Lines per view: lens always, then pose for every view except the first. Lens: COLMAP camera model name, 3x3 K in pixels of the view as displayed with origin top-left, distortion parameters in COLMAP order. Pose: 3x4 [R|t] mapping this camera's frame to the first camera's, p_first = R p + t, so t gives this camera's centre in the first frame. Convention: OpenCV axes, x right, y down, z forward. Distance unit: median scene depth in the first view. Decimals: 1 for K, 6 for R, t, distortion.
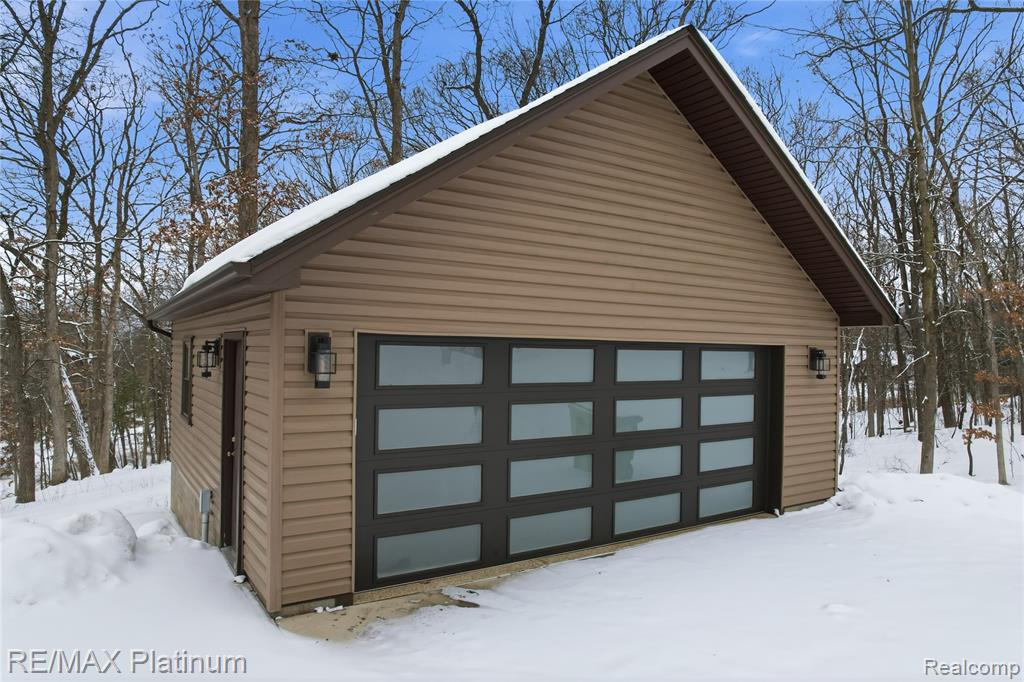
lens RADIAL K [[651.6, 0, 515.7], [0, 651.6, 341.8], [0, 0, 1]] dist [-0.064248, 0.044233]
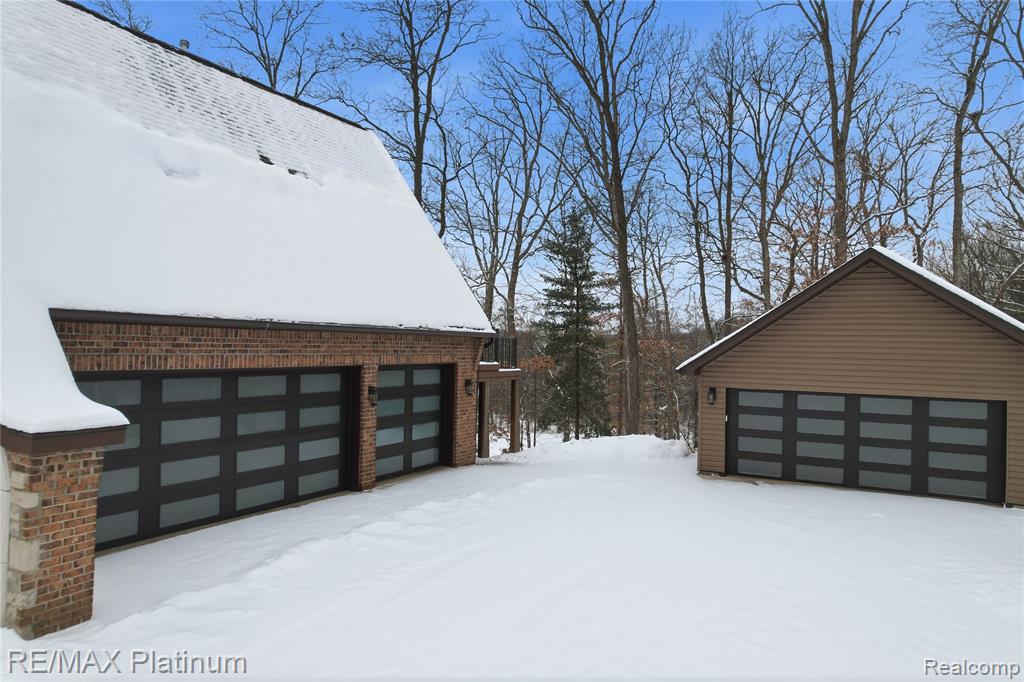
lens RADIAL K [[651.6, 0, 515.7], [0, 651.6, 341.8], [0, 0, 1]] dist [-0.064248, 0.044233]
pose [[0.466095, -0.019275, -0.884525, 1.716799], [-0.010152, 0.999580, -0.027132, -0.117107], [0.884676, 0.021626, 0.465704, -1.123644]]
